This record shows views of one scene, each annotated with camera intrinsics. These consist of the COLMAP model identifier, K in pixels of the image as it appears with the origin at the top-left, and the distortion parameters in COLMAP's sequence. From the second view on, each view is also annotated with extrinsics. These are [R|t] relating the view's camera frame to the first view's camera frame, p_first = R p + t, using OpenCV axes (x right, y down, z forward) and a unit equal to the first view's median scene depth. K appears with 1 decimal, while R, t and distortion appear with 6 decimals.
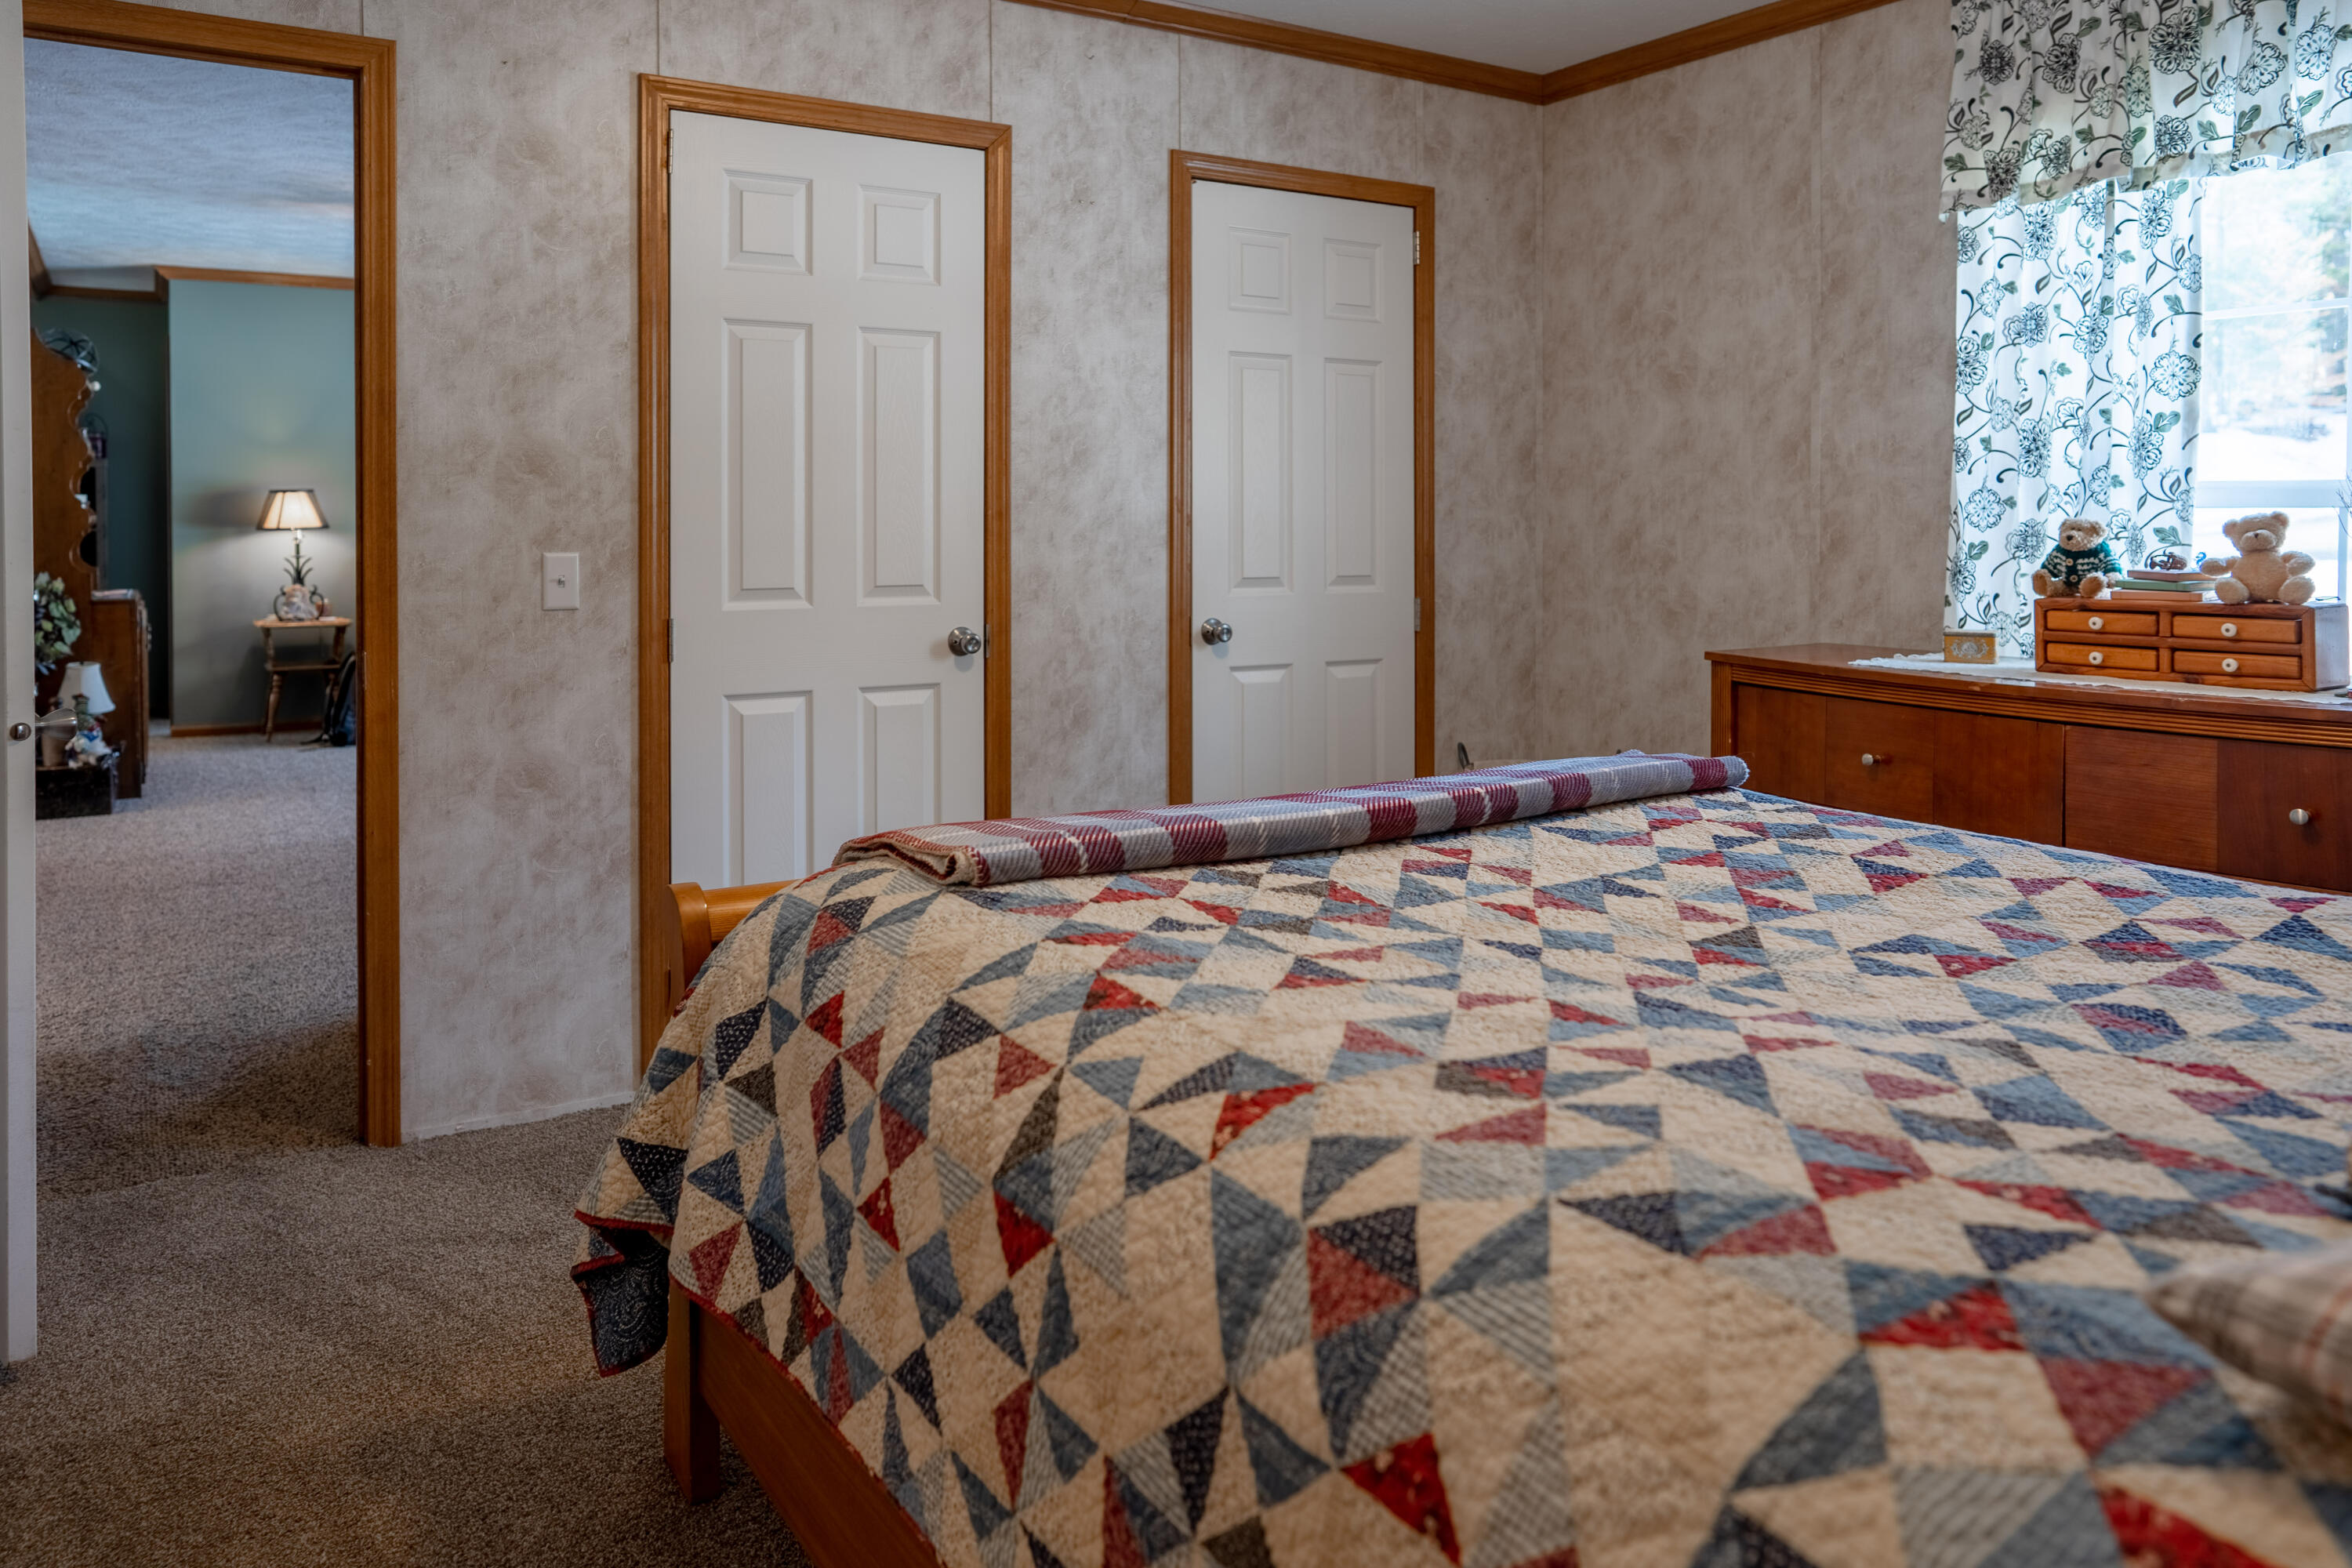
lens RADIAL K [[1624.3, 0, 1164.2], [0, 1624.3, 545.7], [0, 0, 1]] dist [-0.021802, 0.021046]
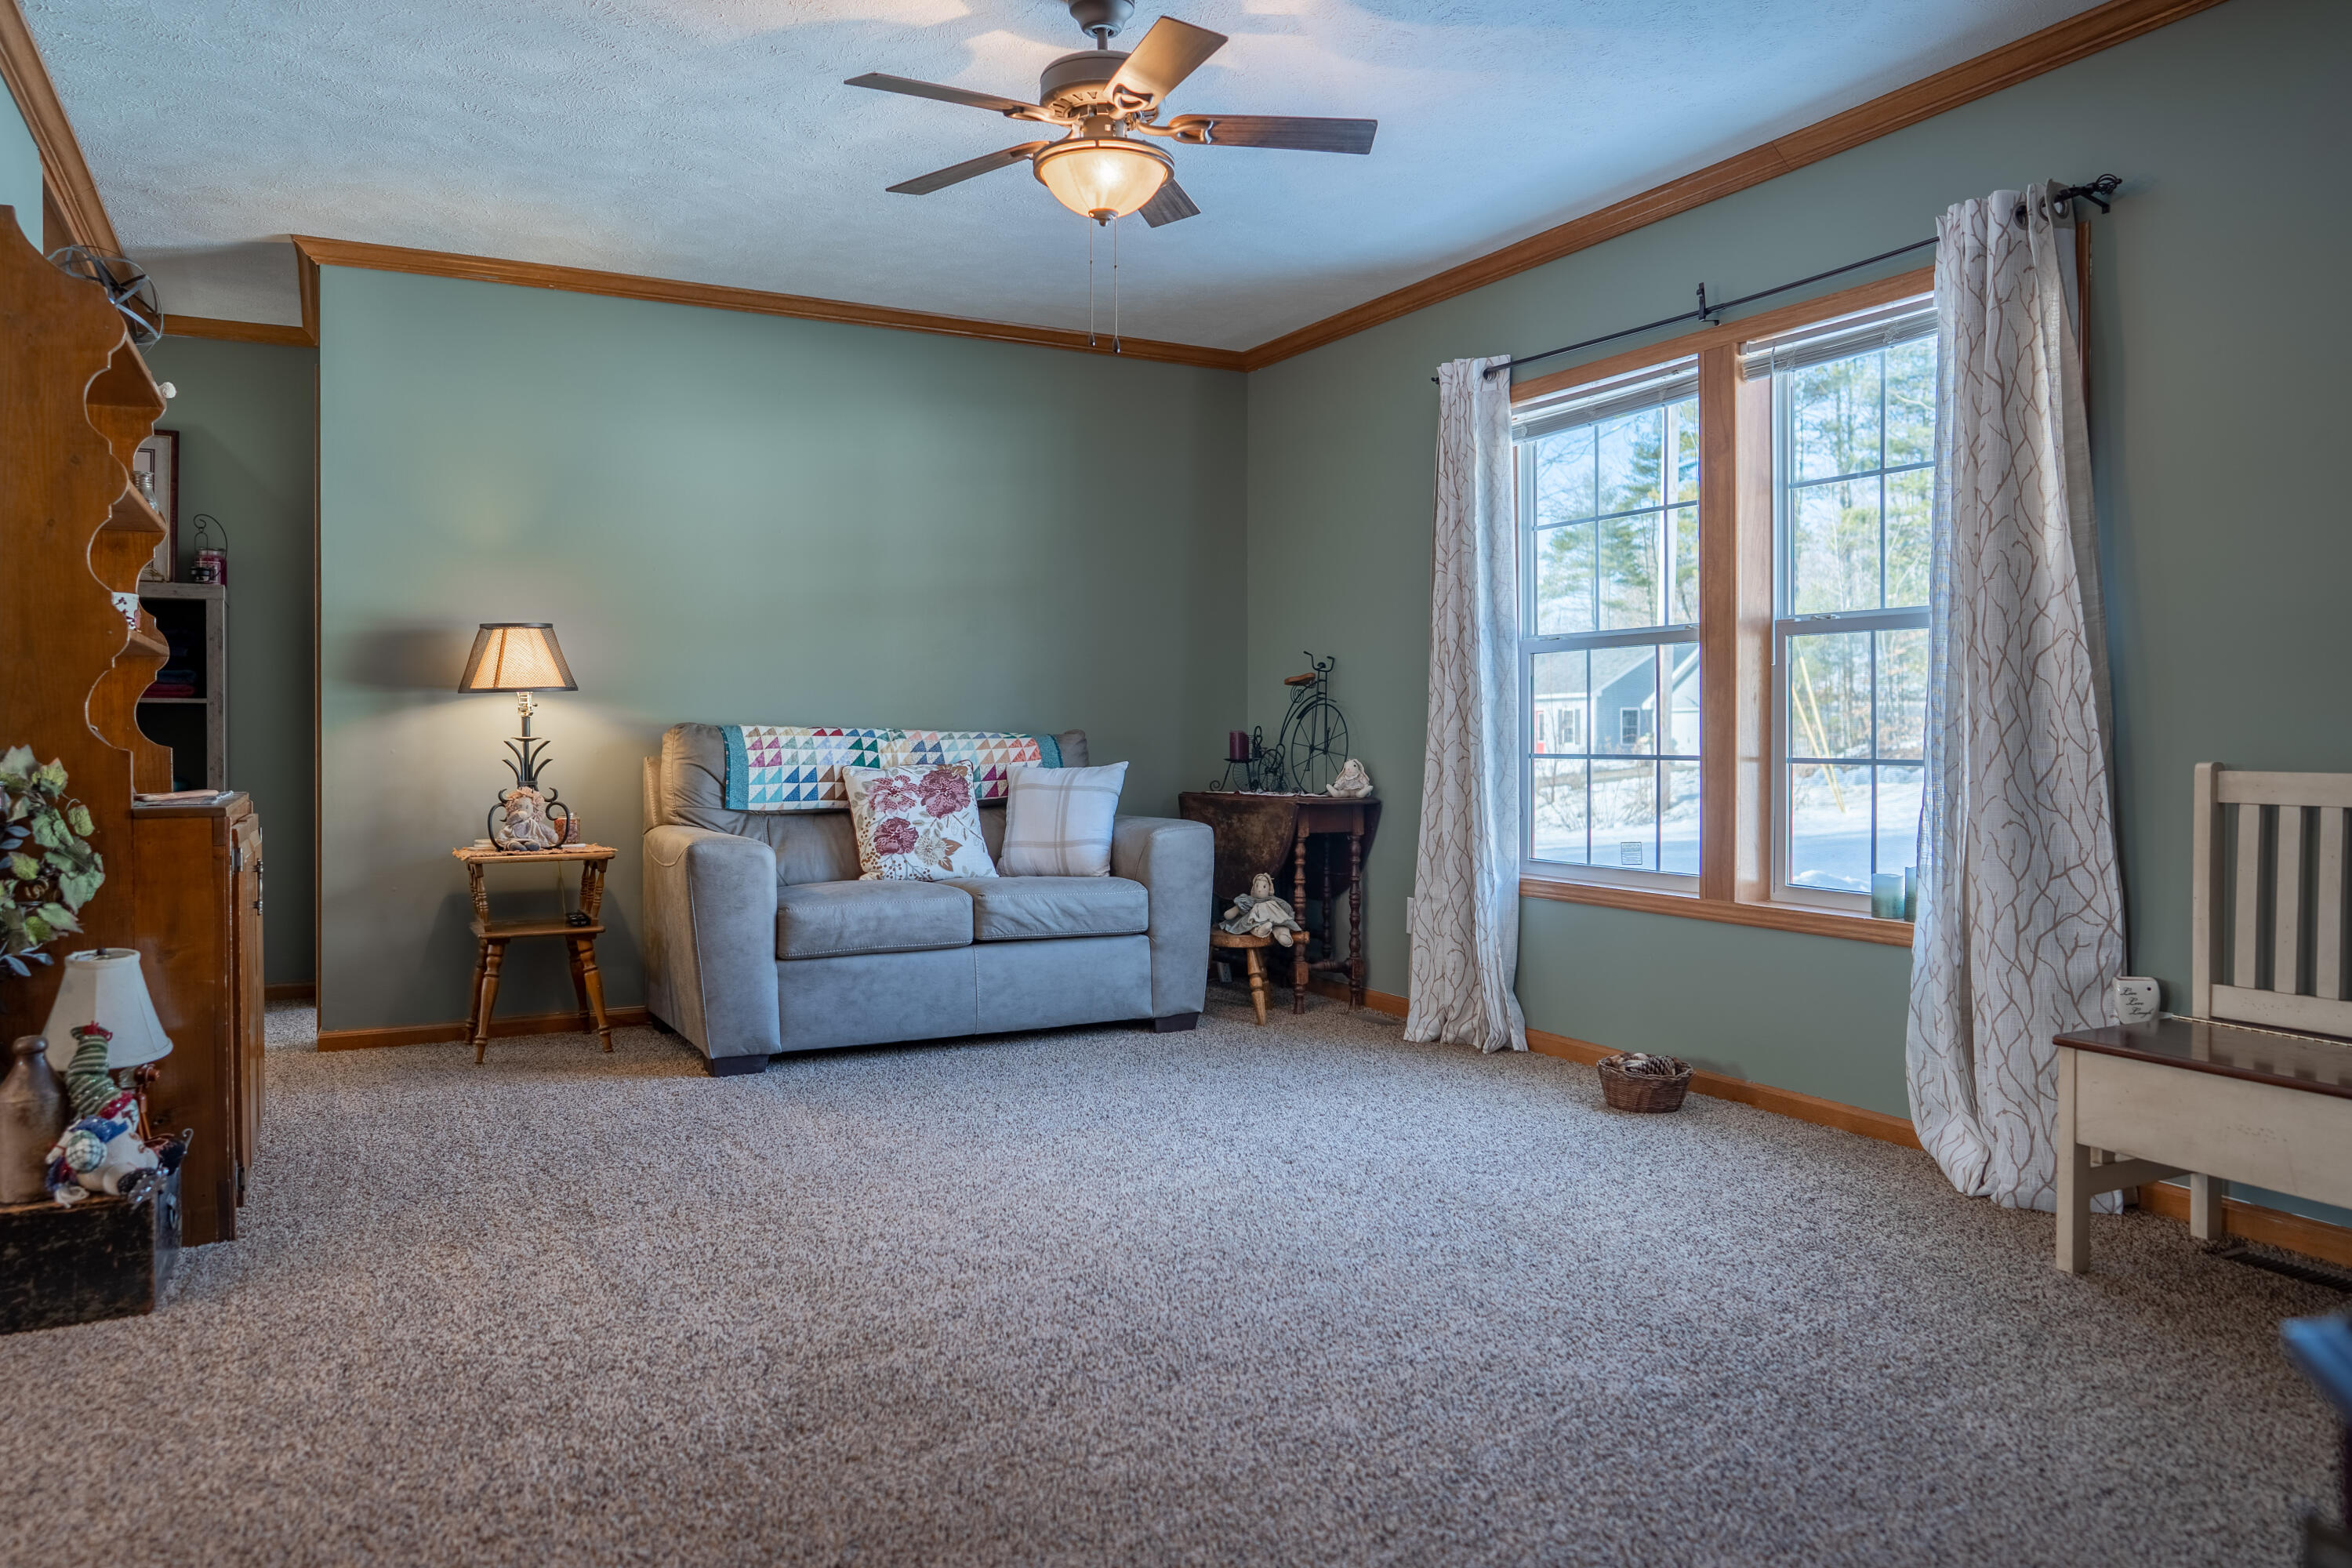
lens RADIAL K [[1624.3, 0, 1138.6], [0, 1624.3, 739.7], [0, 0, 1]] dist [-0.021802, 0.021046]
pose [[0.994883, -0.005833, -0.100864, -3.312613], [0.004219, 0.999860, -0.016207, 0.222953], [0.100944, 0.015699, 0.994768, 5.687957]]
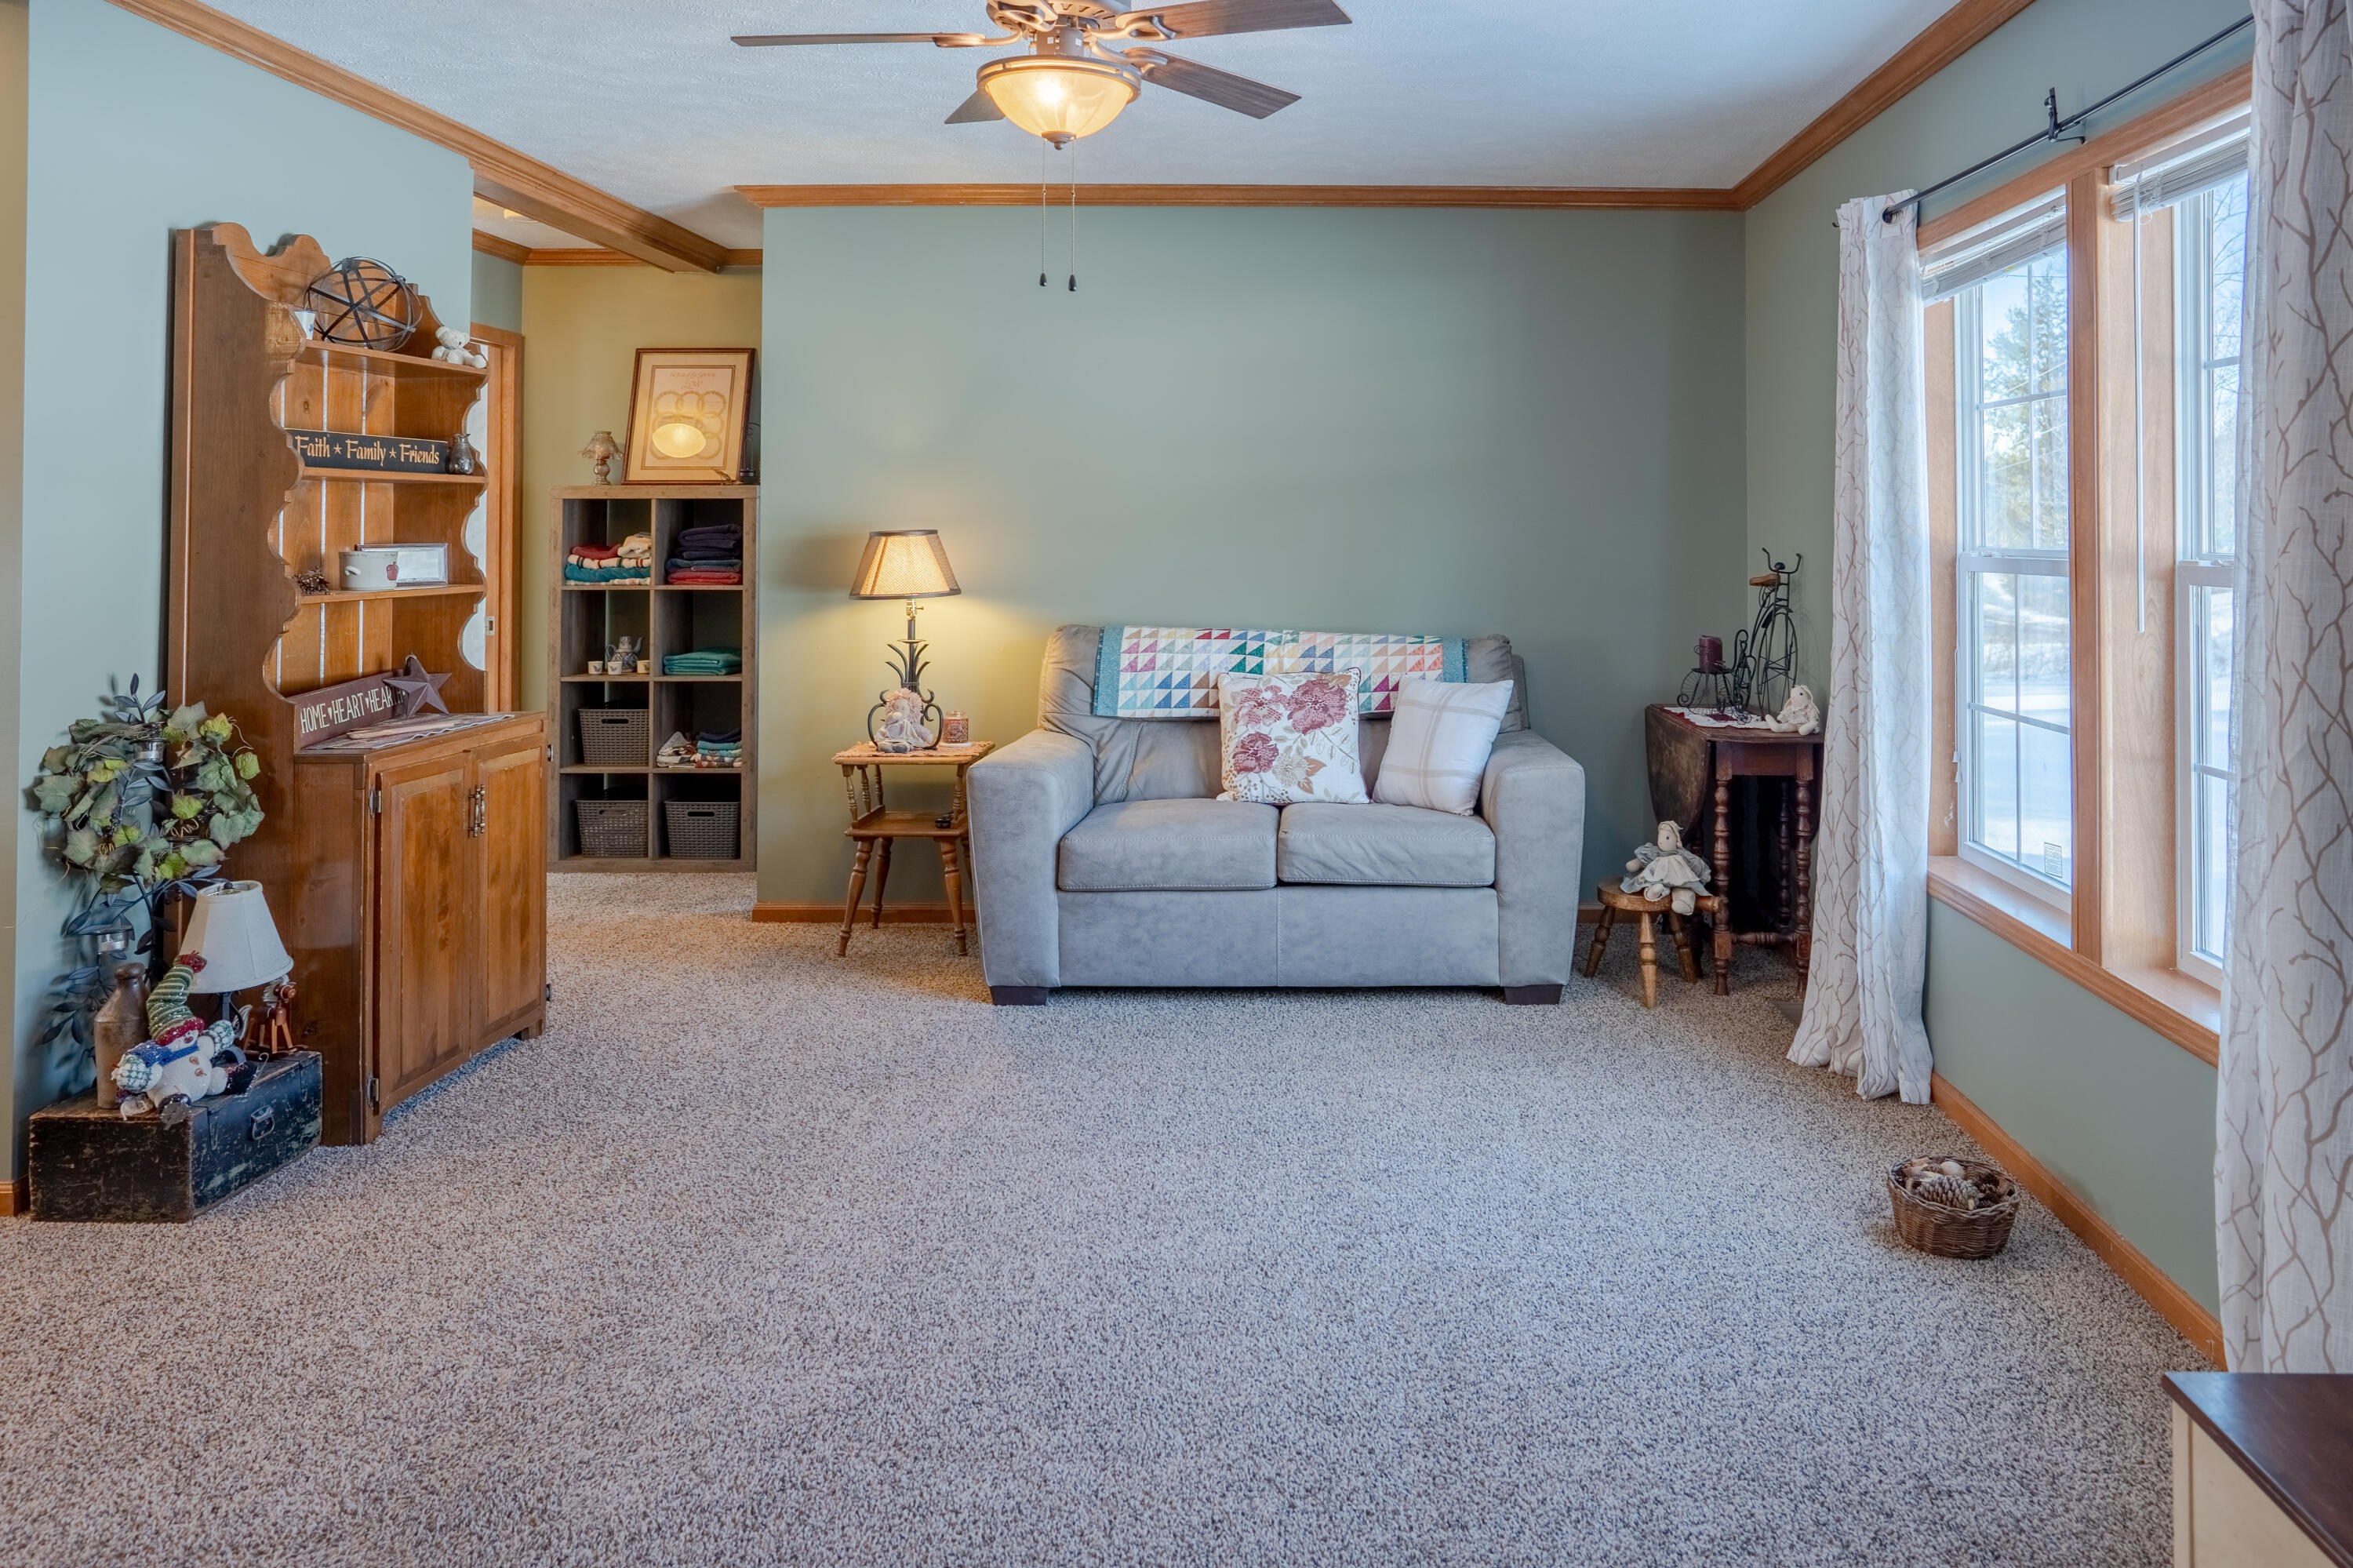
lens RADIAL K [[1625.0, 0, 1288.7], [0, 1625.0, 489.9], [0, 0, 1]] dist [-0.021802, 0.021046]
pose [[0.833348, -0.015739, -0.552525, -1.024676], [-0.009799, 0.999017, -0.043238, -0.323784], [0.552662, 0.041446, 0.832374, 7.301789]]
